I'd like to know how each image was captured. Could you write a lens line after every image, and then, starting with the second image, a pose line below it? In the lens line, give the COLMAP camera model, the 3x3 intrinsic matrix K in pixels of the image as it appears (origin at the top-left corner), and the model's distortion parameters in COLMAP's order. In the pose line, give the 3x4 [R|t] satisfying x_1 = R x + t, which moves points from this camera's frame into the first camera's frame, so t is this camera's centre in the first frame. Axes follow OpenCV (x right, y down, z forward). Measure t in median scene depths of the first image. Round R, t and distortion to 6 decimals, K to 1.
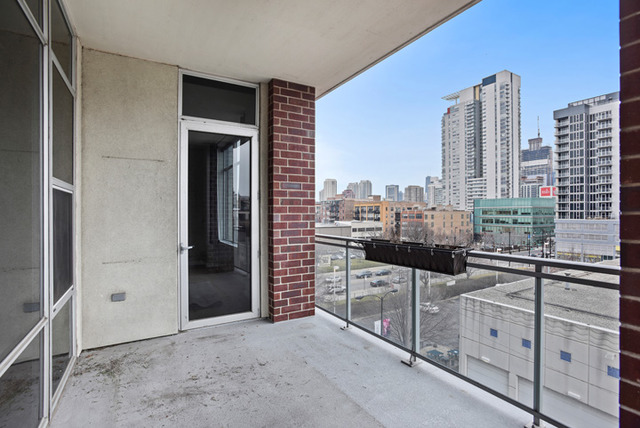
lens RADIAL K [[316.9, 0, 317.0], [0, 316.9, 215.0], [0, 0, 1]] dist [-0.059457, 0.027242]
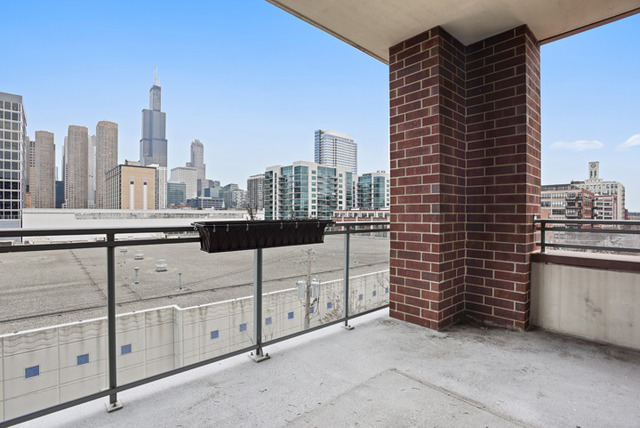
lens RADIAL K [[316.9, 0, 317.0], [0, 316.9, 215.0], [0, 0, 1]] dist [-0.059457, 0.027242]
pose [[-0.188252, -0.003596, 0.982114, -0.406084], [0.003399, 0.999985, 0.004313, 0.044533], [-0.982115, 0.004150, -0.188237, 0.656482]]
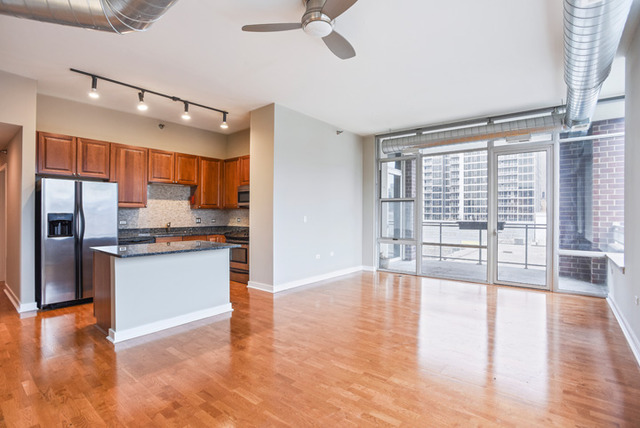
lens RADIAL K [[316.9, 0, 317.0], [0, 316.9, 215.0], [0, 0, 1]] dist [-0.059457, 0.027242]
pose [[0.937083, 0.005871, 0.349057, -1.373879], [-0.004492, 0.999979, -0.004762, 0.030689], [-0.349078, 0.002894, 0.937089, -0.757177]]
